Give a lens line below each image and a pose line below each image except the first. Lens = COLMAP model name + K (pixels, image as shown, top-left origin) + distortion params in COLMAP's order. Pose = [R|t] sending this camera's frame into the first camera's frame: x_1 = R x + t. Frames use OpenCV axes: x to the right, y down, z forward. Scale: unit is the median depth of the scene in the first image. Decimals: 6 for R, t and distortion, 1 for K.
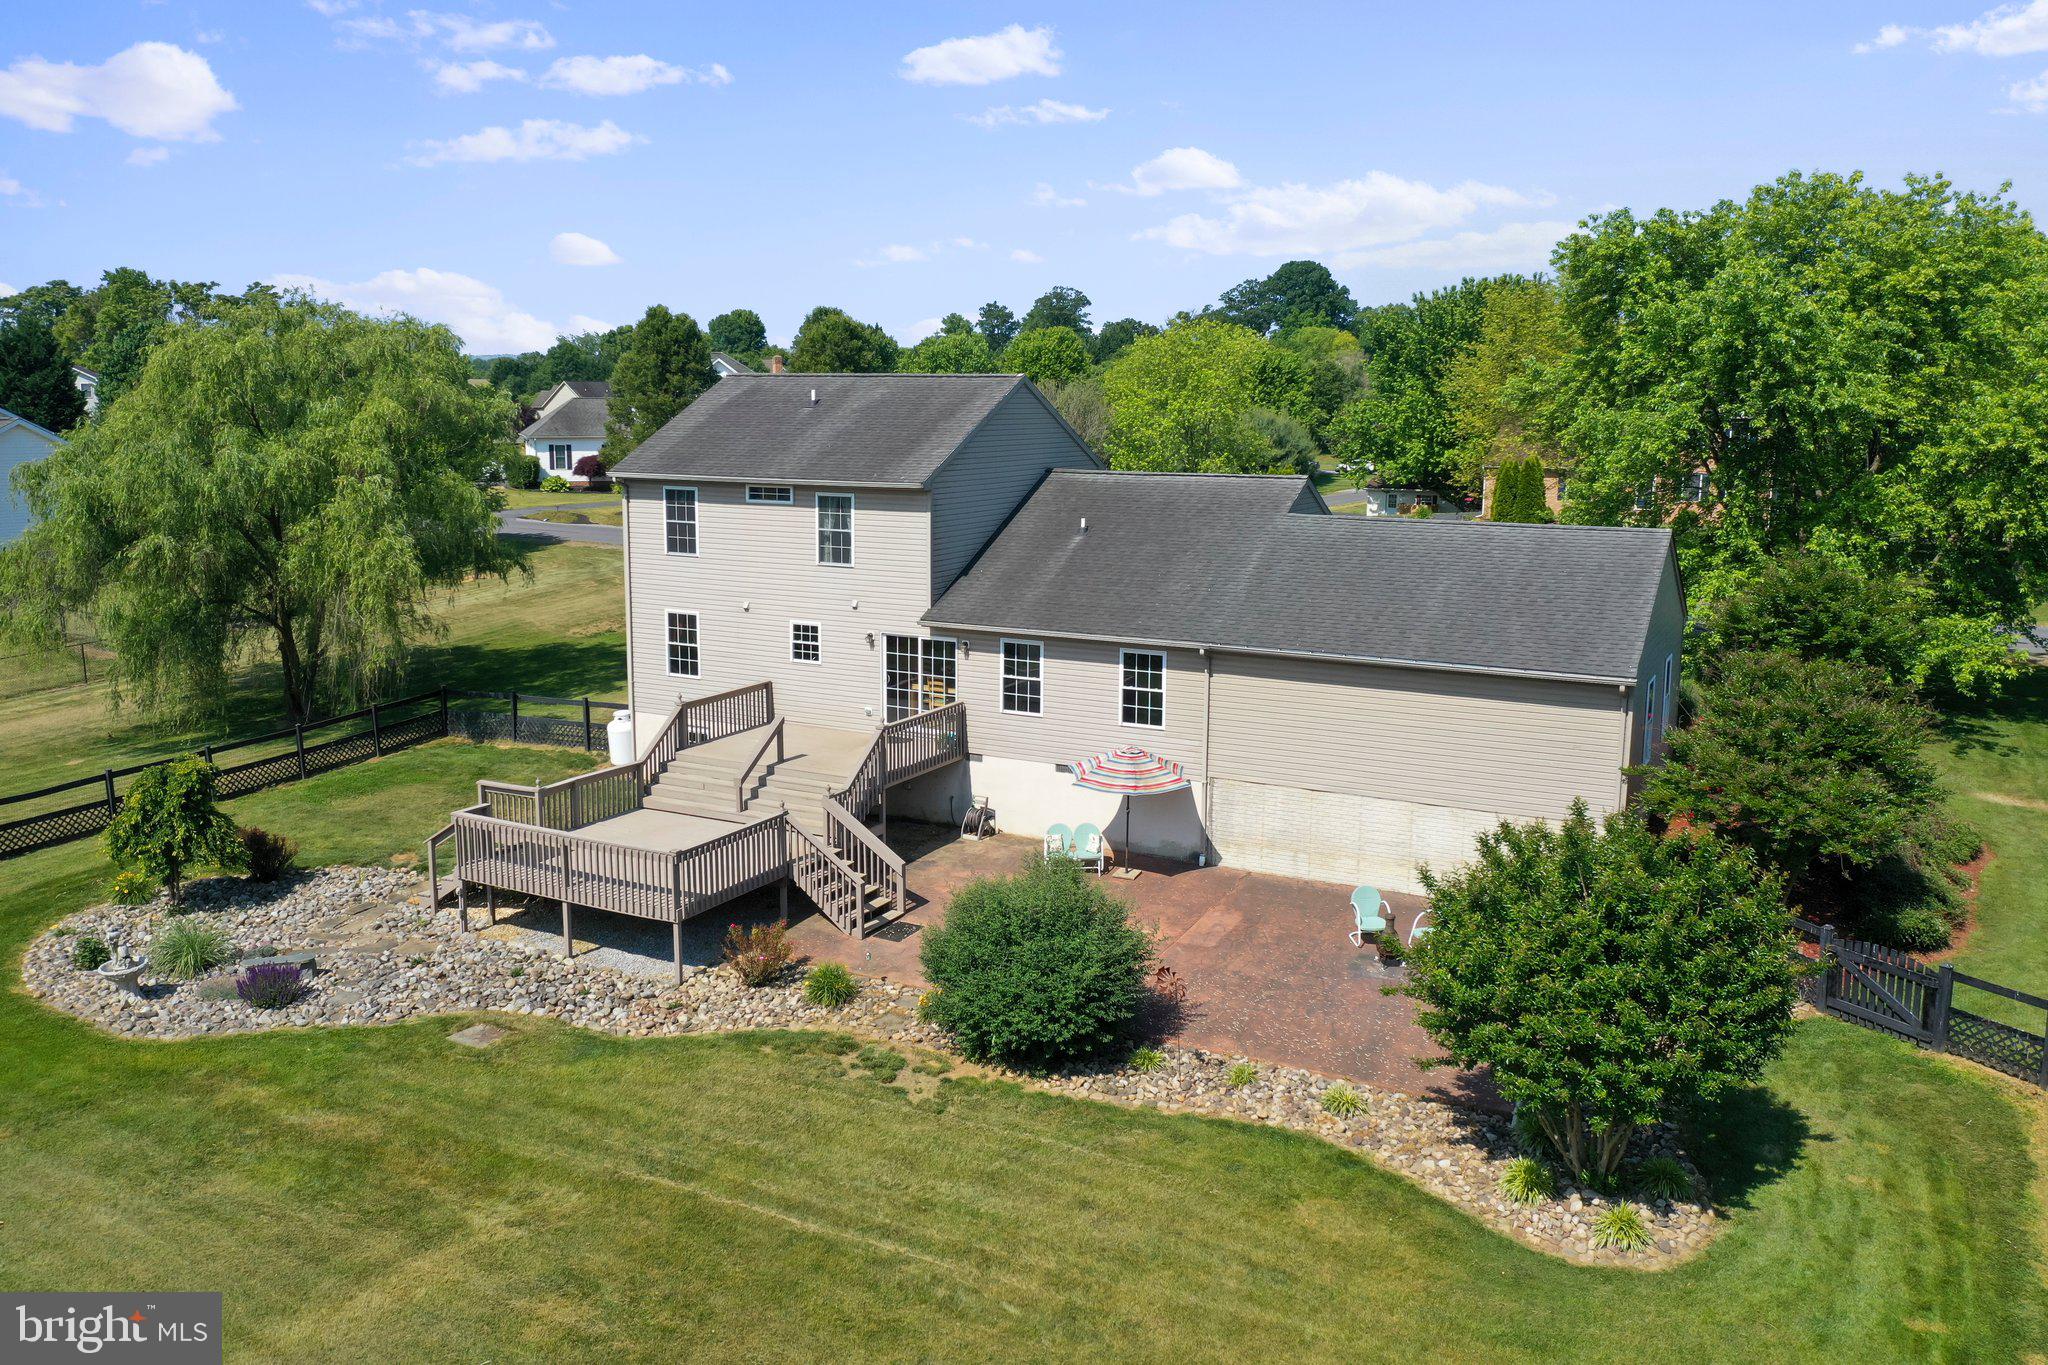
lens RADIAL K [[1614.7, 0, 1012.9], [0, 1614.7, 680.2], [0, 0, 1]] dist [-0.001275, -0.003964]
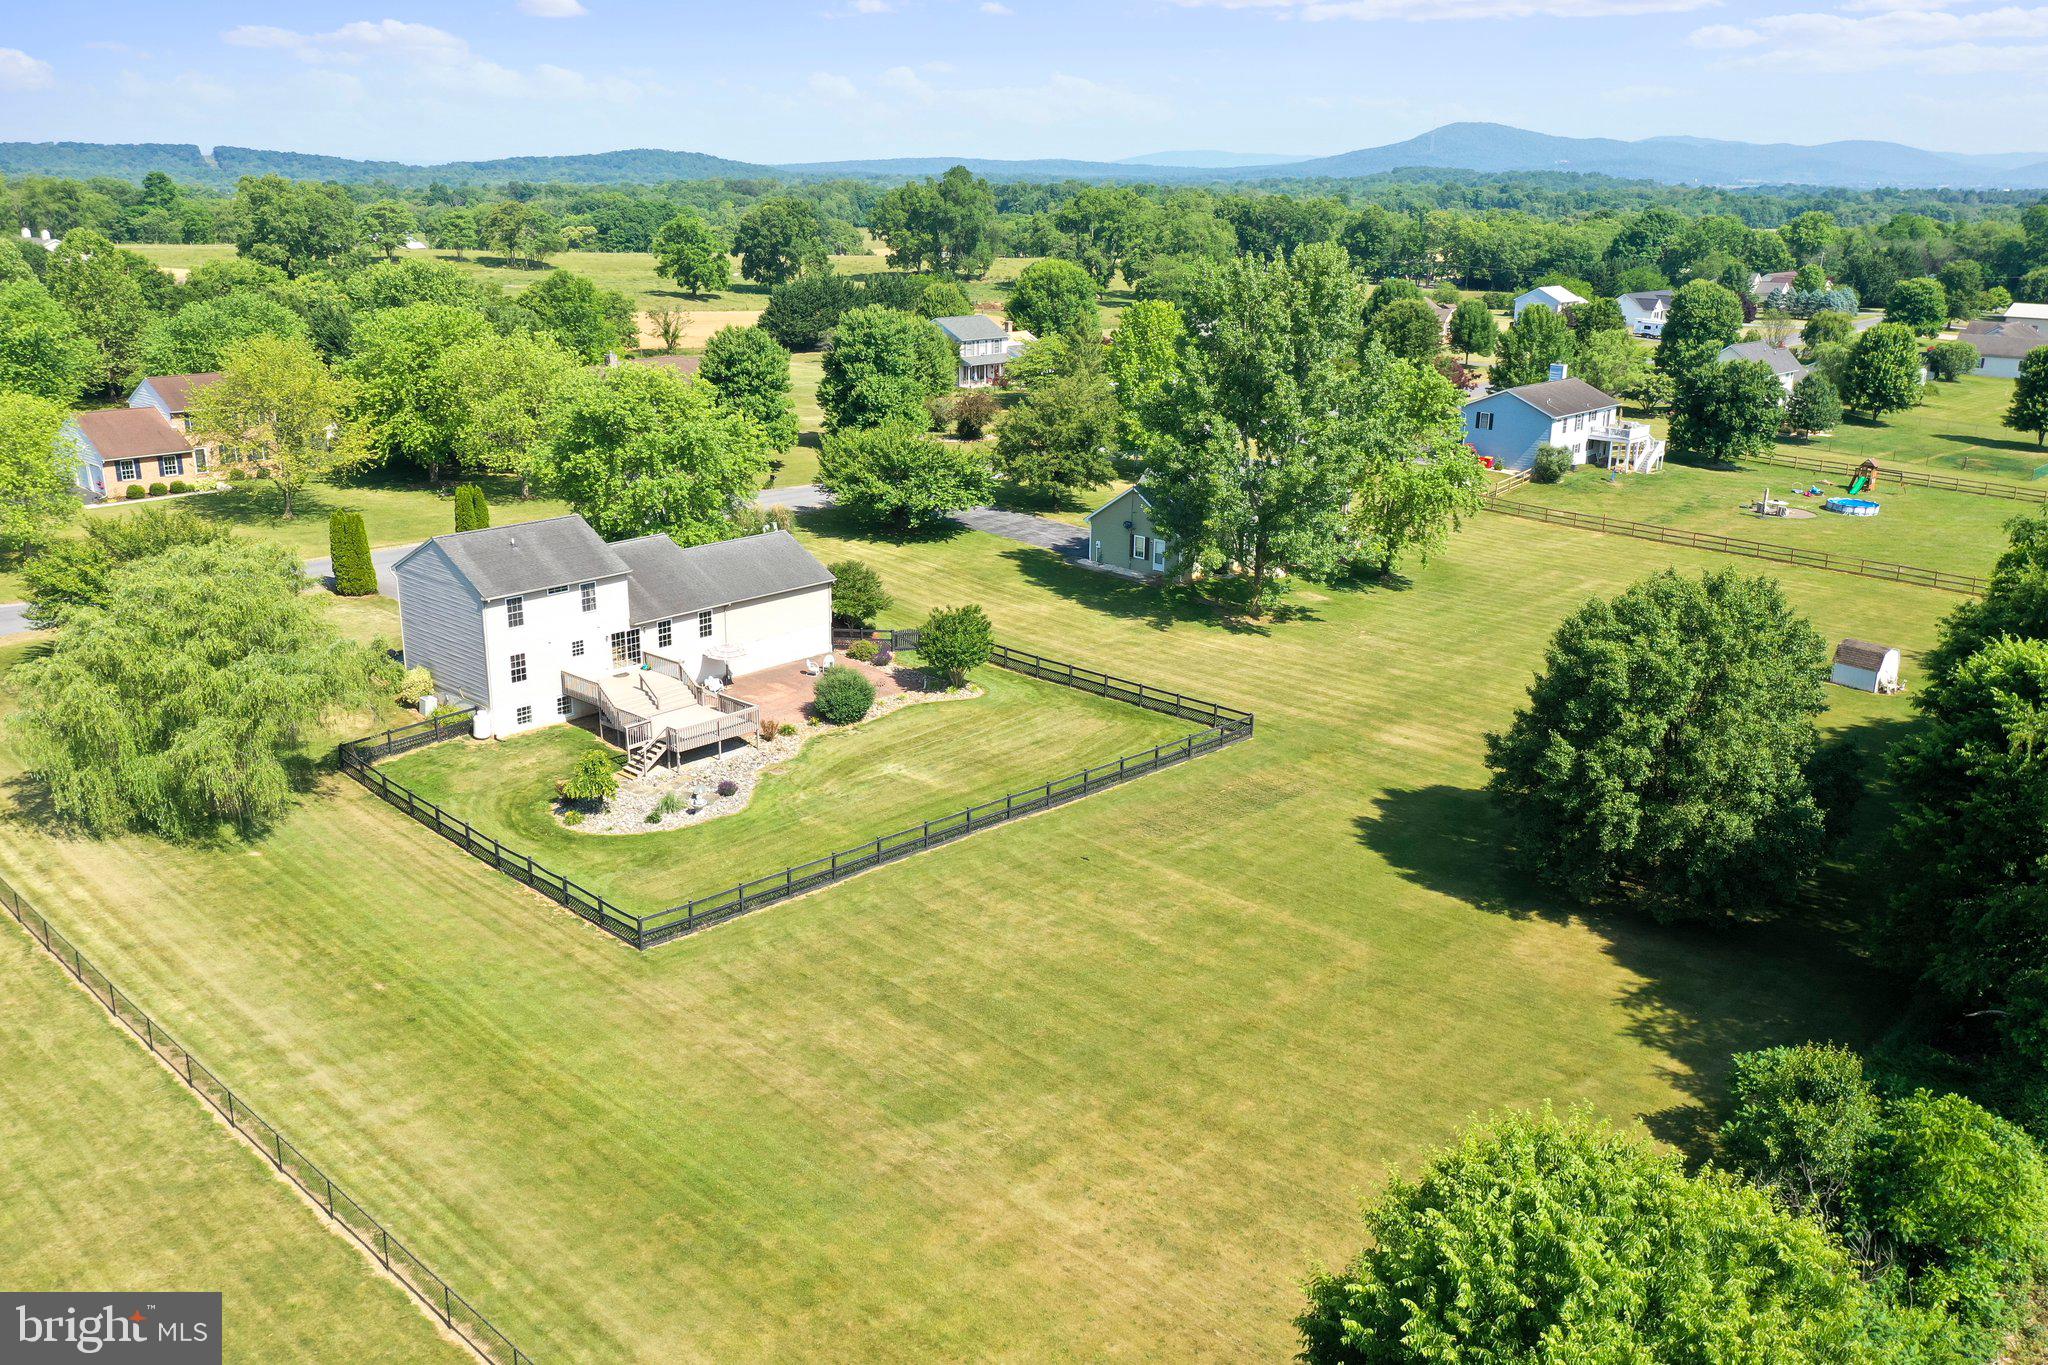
lens RADIAL K [[1614.7, 0, 1024.0], [0, 1614.7, 635.8], [0, 0, 1]] dist [-0.001275, -0.003964]
pose [[0.232839, -0.264881, 0.935748, -2.247115], [0.154842, 0.960016, 0.233222, -0.505053], [-0.960109, 0.090590, 0.264544, -0.233917]]
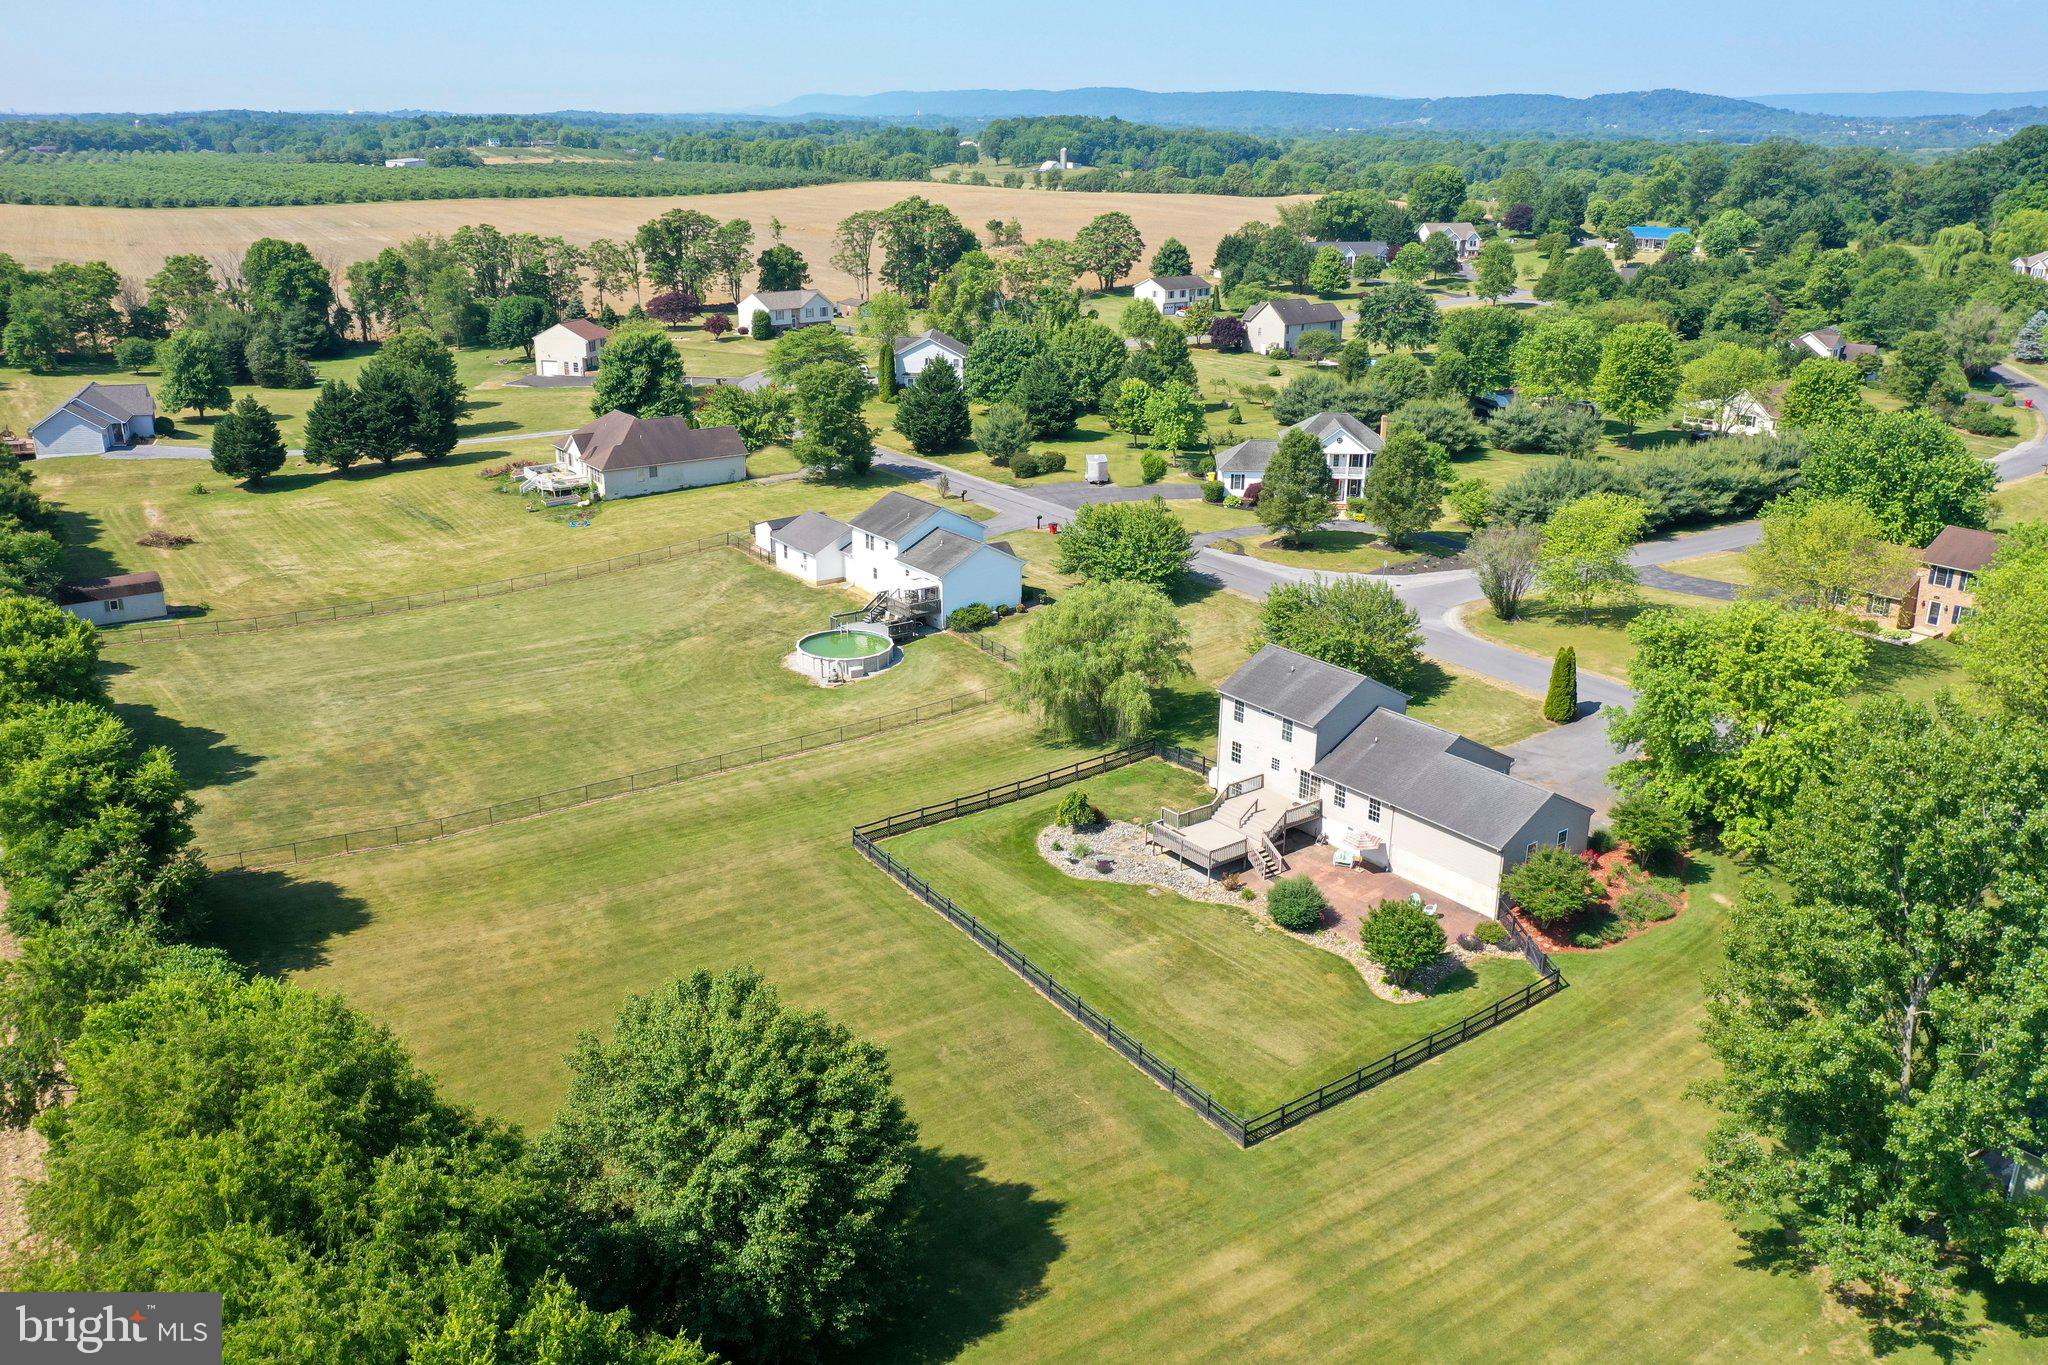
lens RADIAL K [[1614.7, 0, 1011.7], [0, 1614.7, 681.3], [0, 0, 1]] dist [-0.001275, -0.003964]
pose [[0.906832, 0.137484, -0.398440, 0.594851], [-0.074072, 0.982577, 0.170459, -0.651235], [0.414934, -0.125065, 0.901215, -1.834504]]
